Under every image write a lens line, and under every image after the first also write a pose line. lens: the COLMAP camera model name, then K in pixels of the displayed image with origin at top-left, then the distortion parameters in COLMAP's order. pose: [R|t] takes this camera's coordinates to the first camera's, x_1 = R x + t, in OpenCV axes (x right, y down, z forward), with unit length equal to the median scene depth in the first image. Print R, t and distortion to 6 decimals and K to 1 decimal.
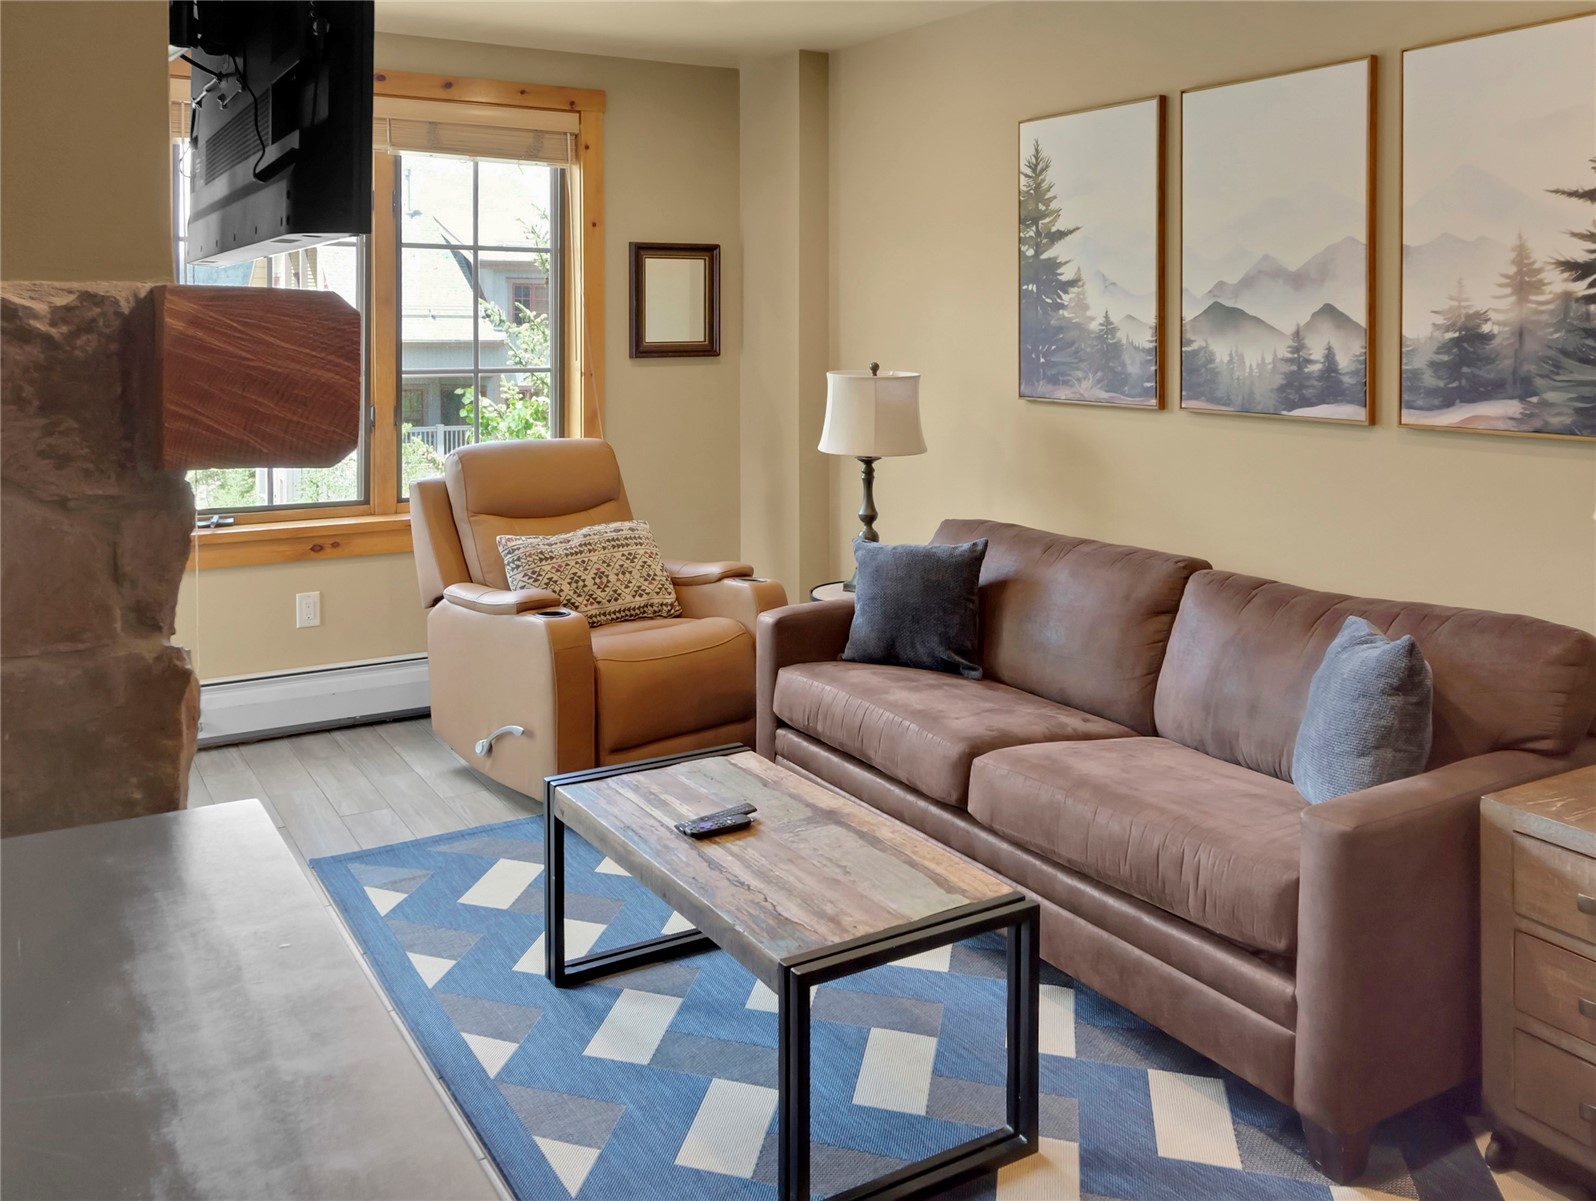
lens RADIAL K [[1337.0, 0, 848.3], [0, 1337.0, 365.5], [0, 0, 1]] dist [0.008171, -0.007084]
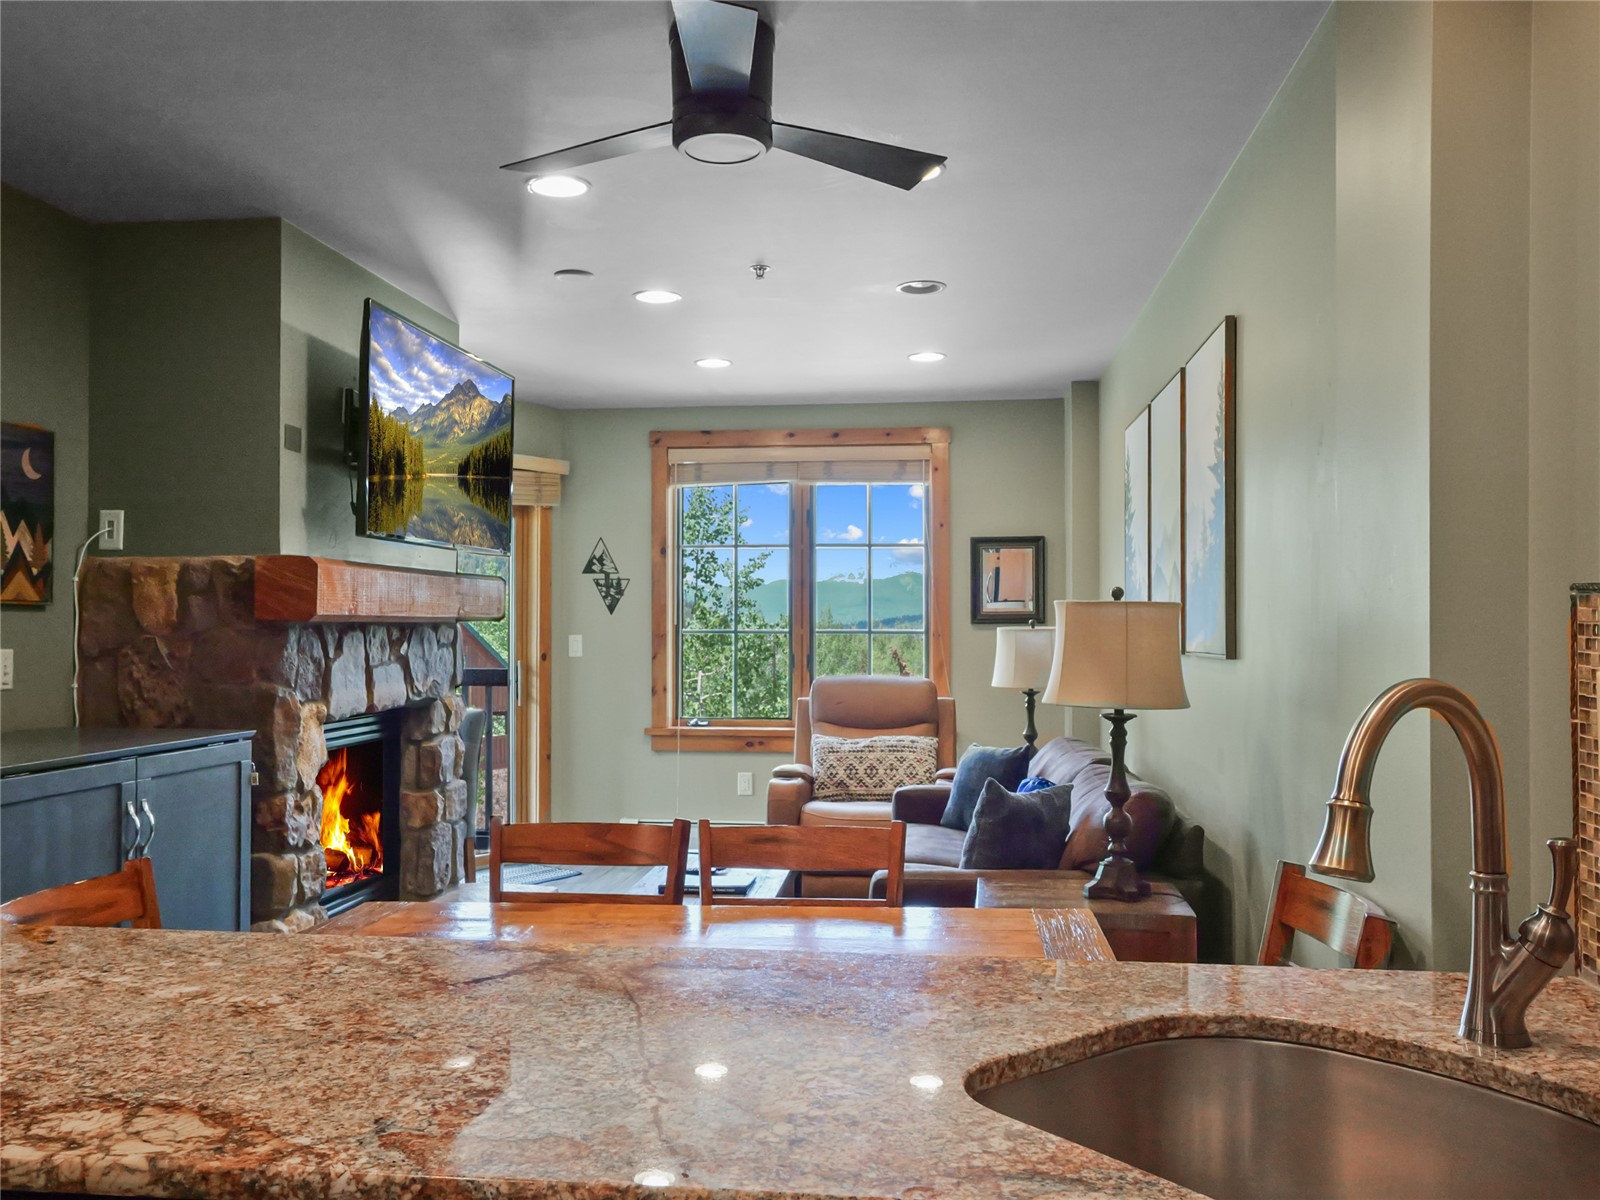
lens RADIAL K [[1313.7, 0, 816.4], [0, 1313.7, 629.9], [0, 0, 1]] dist [0.006068, 0.010253]
pose [[0.772770, 0.000598, -0.634685, 0.773038], [-0.020592, 0.999497, -0.024131, 0.049966], [0.634352, 0.031717, 0.772394, -0.156698]]
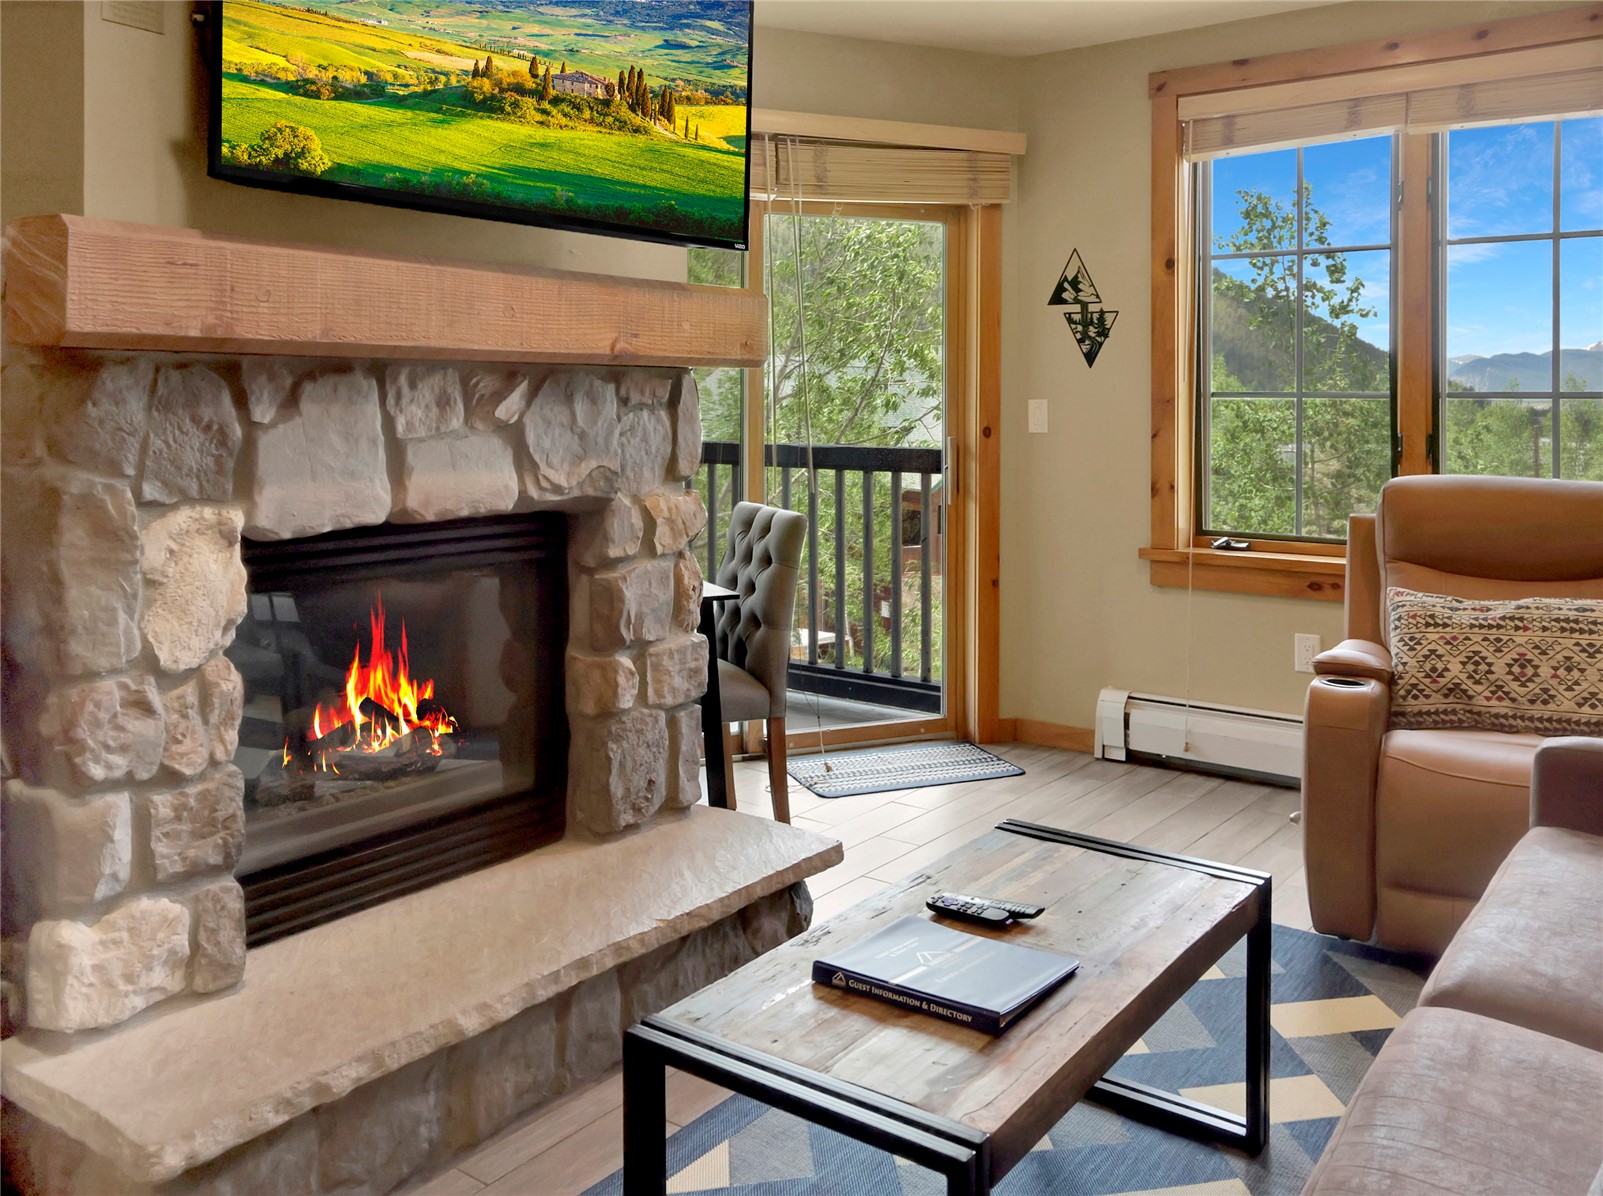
lens RADIAL K [[1345.4, 0, 801.1], [0, 1345.4, 404.3], [0, 0, 1]] dist [0.010117, 0.001928]
pose [[0.337908, 0.000264, -0.941179, 0.422705], [-0.034163, 0.999344, -0.011985, 0.046202], [0.940559, 0.036203, 0.337696, 0.447870]]
